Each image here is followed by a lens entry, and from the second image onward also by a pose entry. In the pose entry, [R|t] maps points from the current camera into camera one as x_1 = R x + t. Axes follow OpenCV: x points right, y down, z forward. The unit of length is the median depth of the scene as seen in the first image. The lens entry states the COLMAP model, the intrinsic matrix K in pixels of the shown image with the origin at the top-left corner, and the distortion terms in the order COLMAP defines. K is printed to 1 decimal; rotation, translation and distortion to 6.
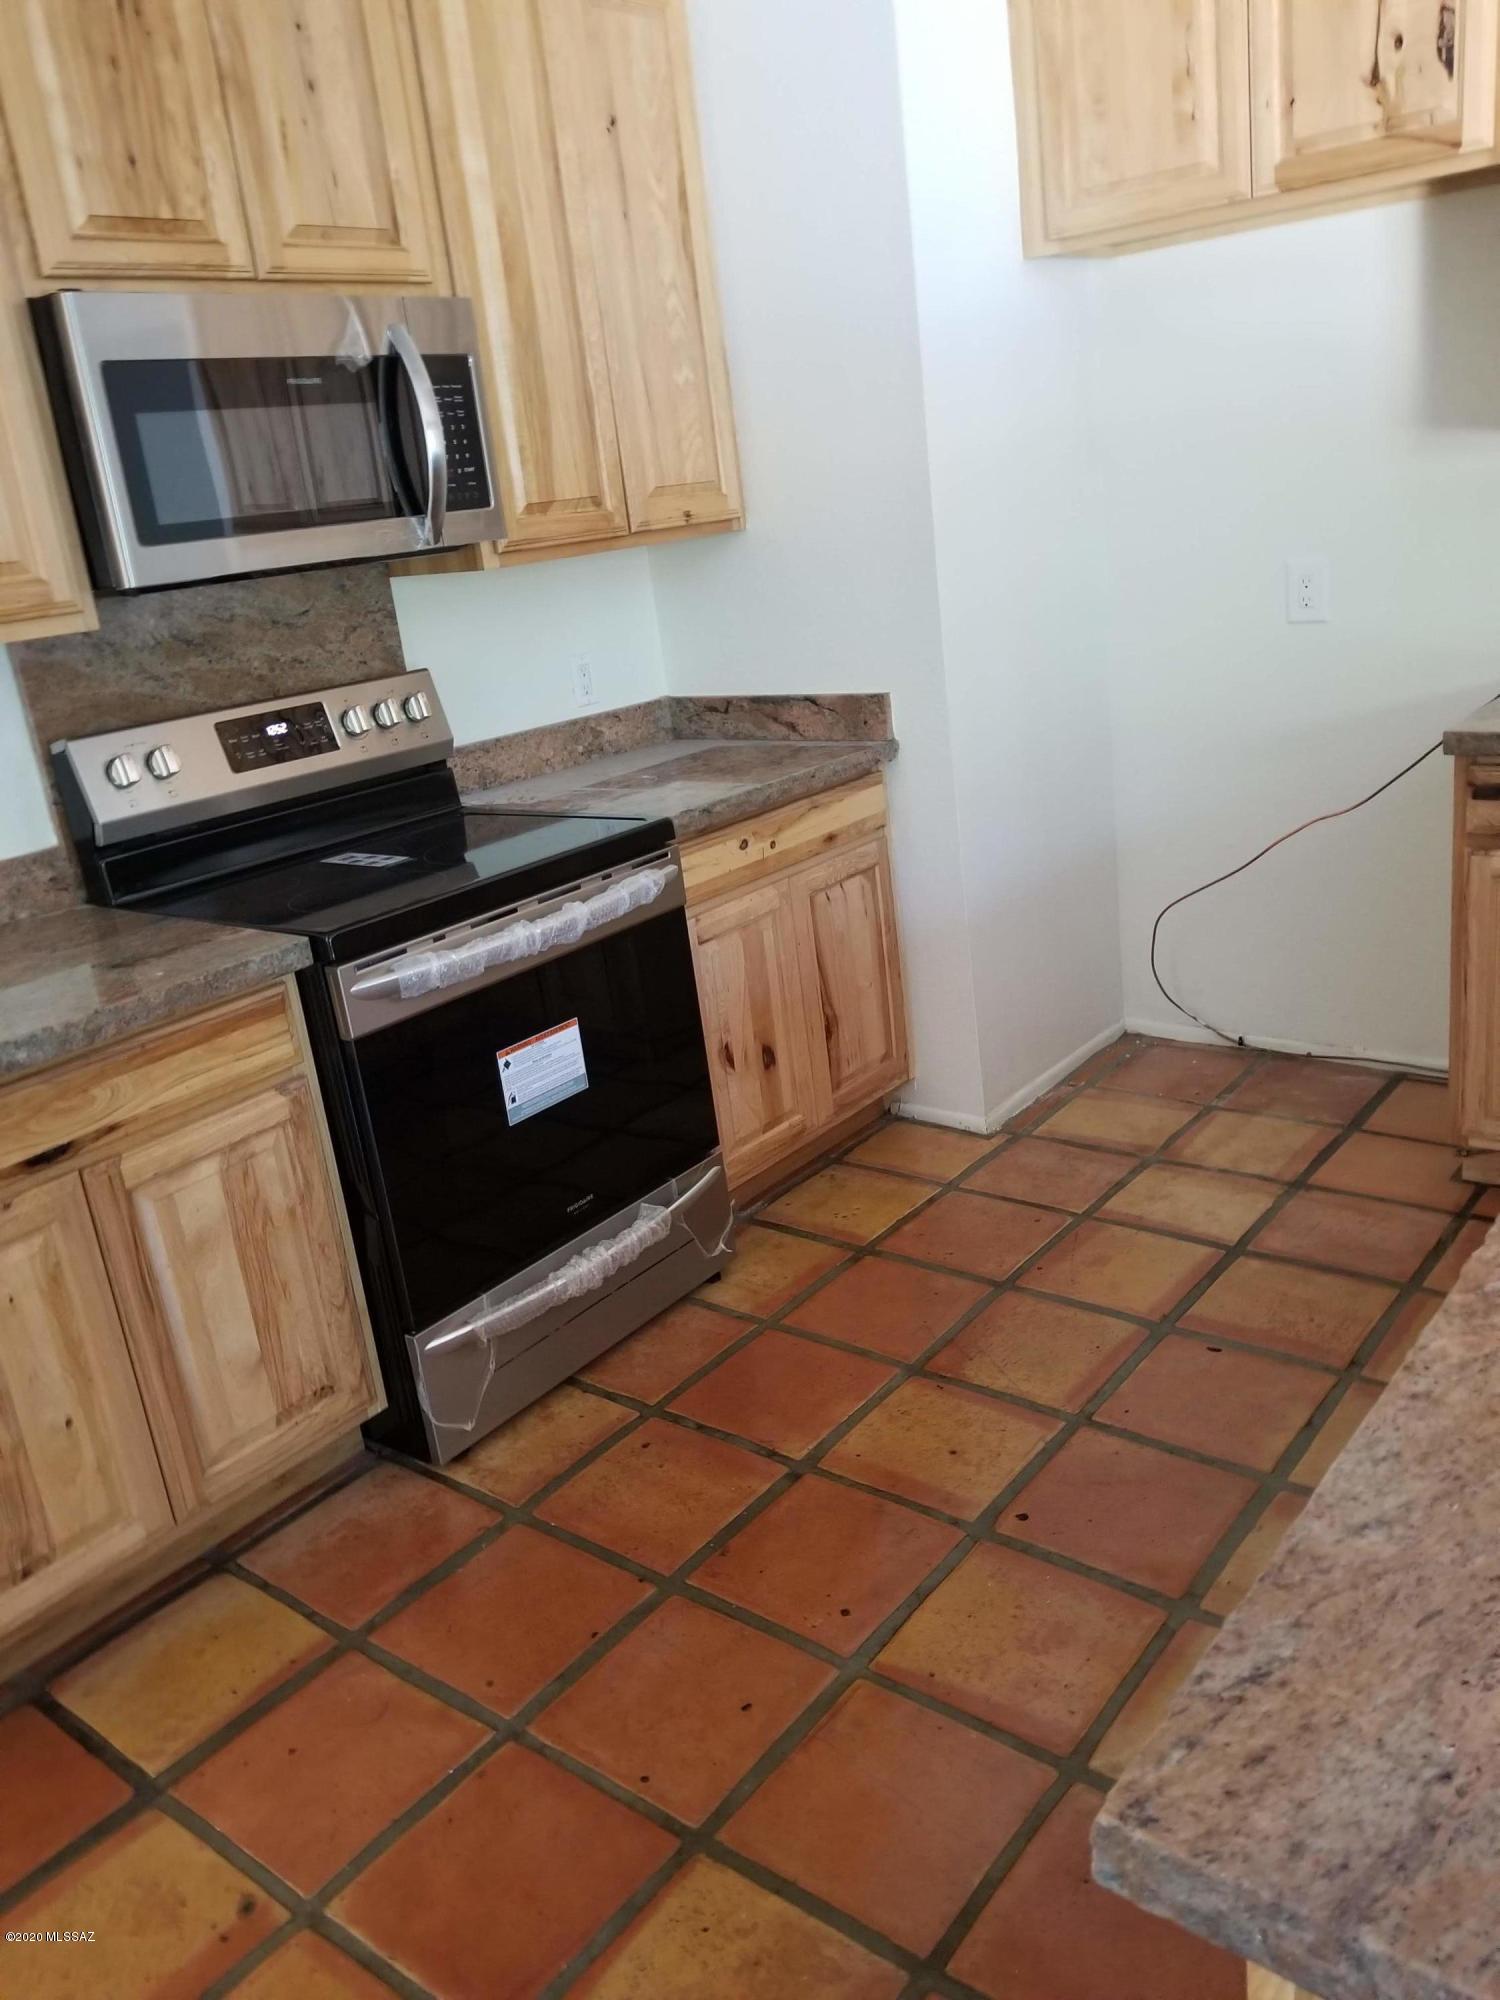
lens RADIAL K [[1569.9, 0, 814.6], [0, 1569.9, 1005.6], [0, 0, 1]] dist [0.081432, -0.138212]
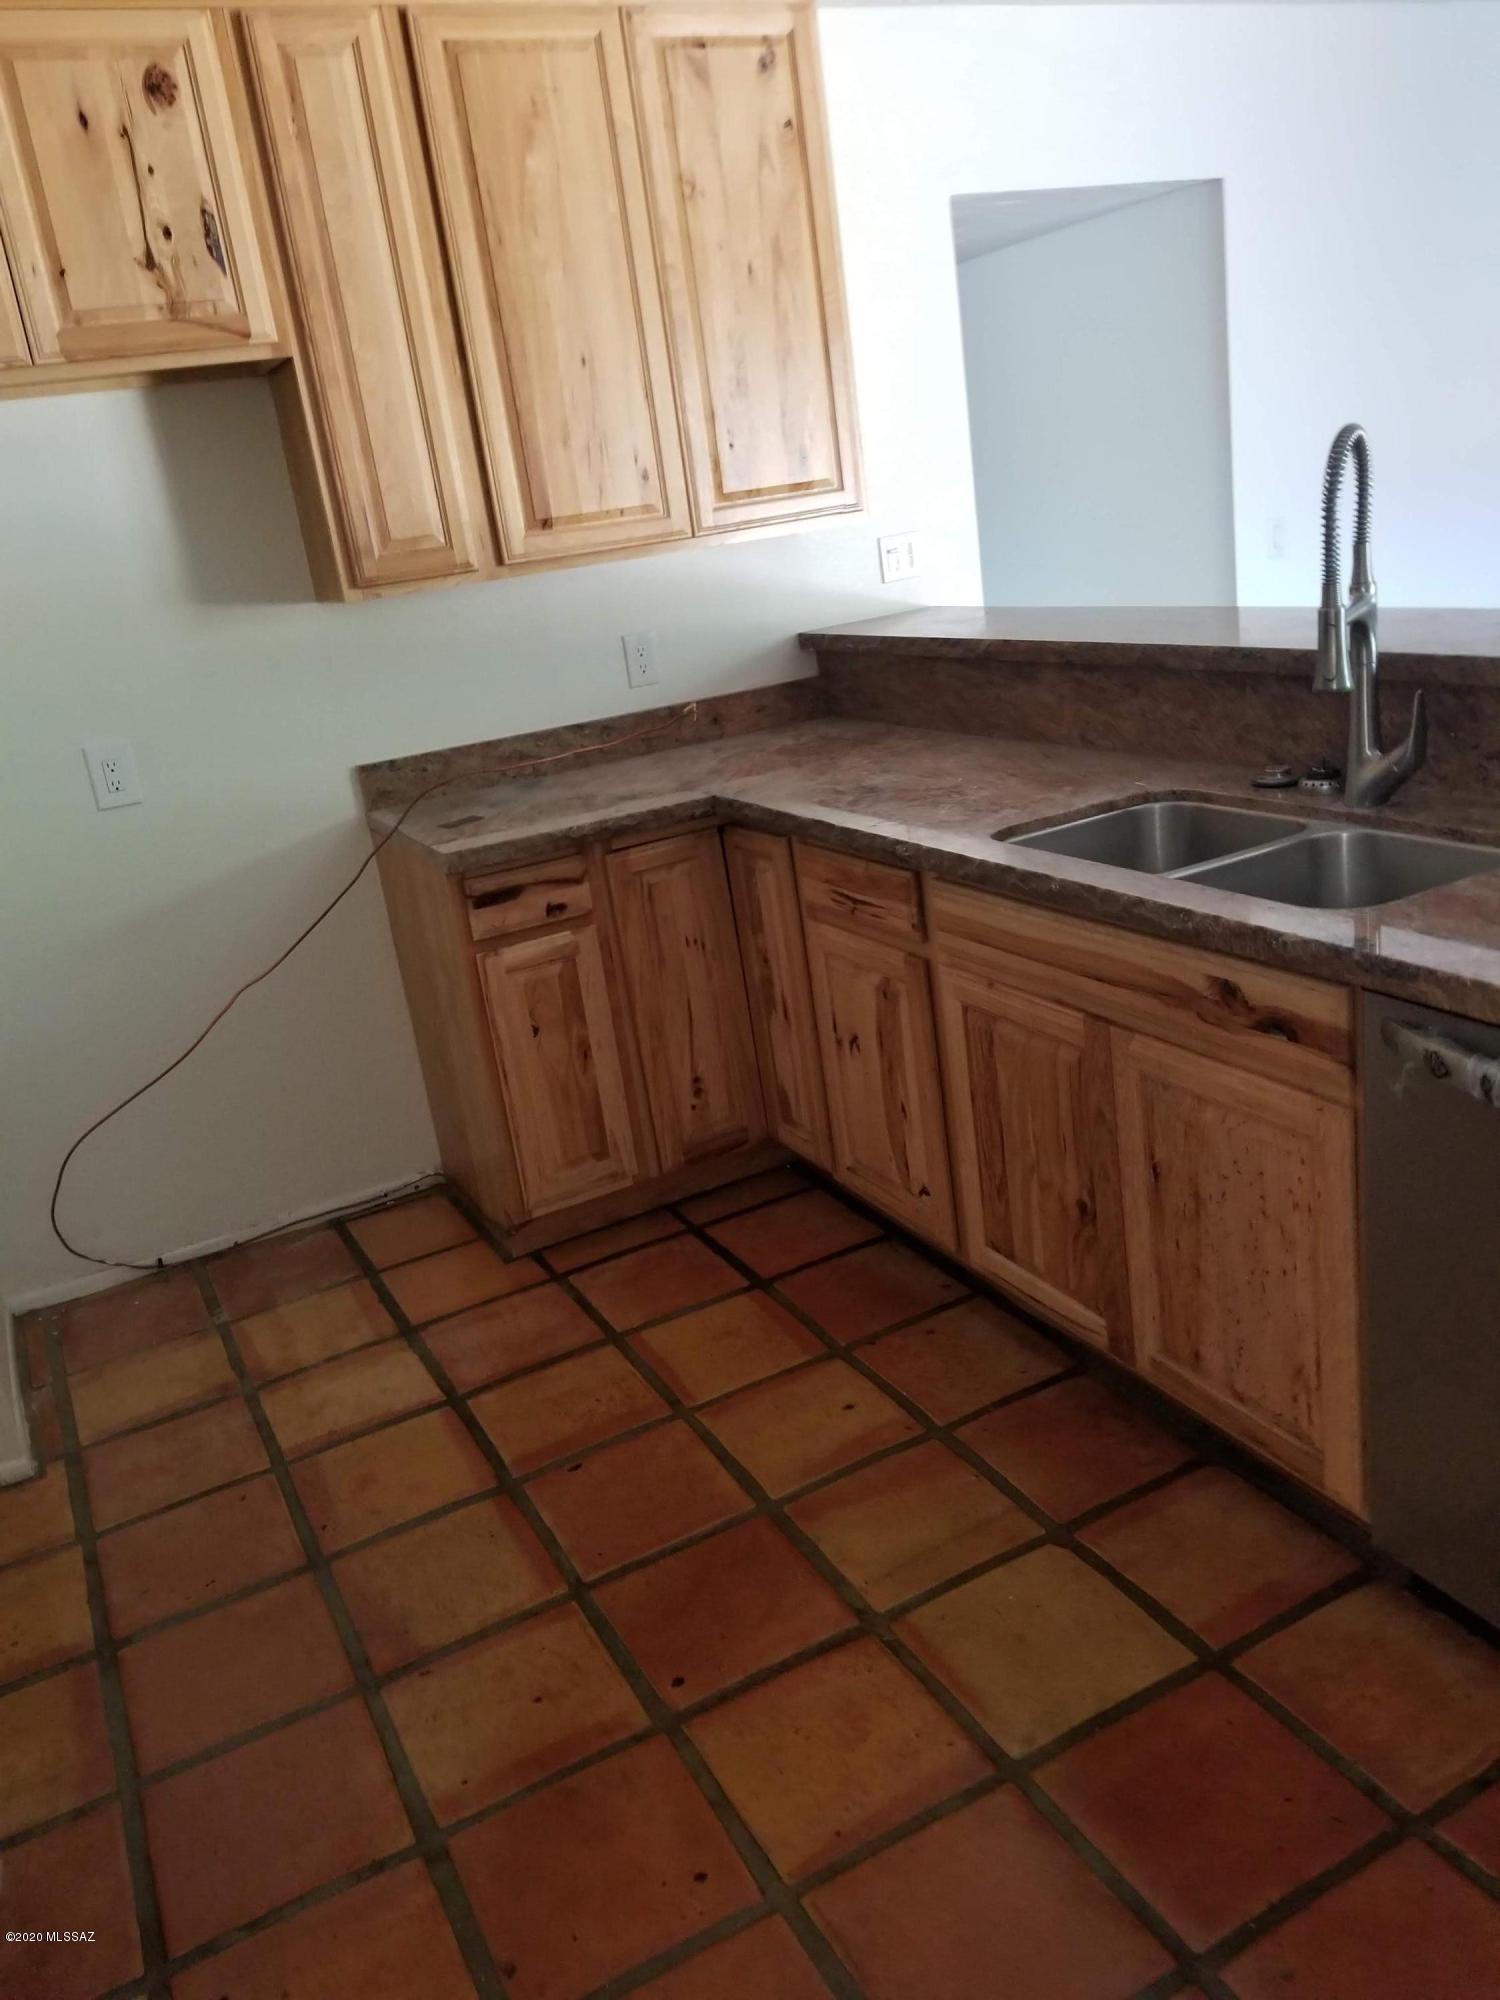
lens RADIAL K [[1585.3, 0, 678.6], [0, 1585.3, 994.0], [0, 0, 1]] dist [0.096157, -0.145627]
pose [[0.433039, -0.216915, 0.874886, -0.506549], [0.364543, 0.929838, 0.050103, -0.079797], [-0.824370, 0.297237, 0.481730, 0.368188]]
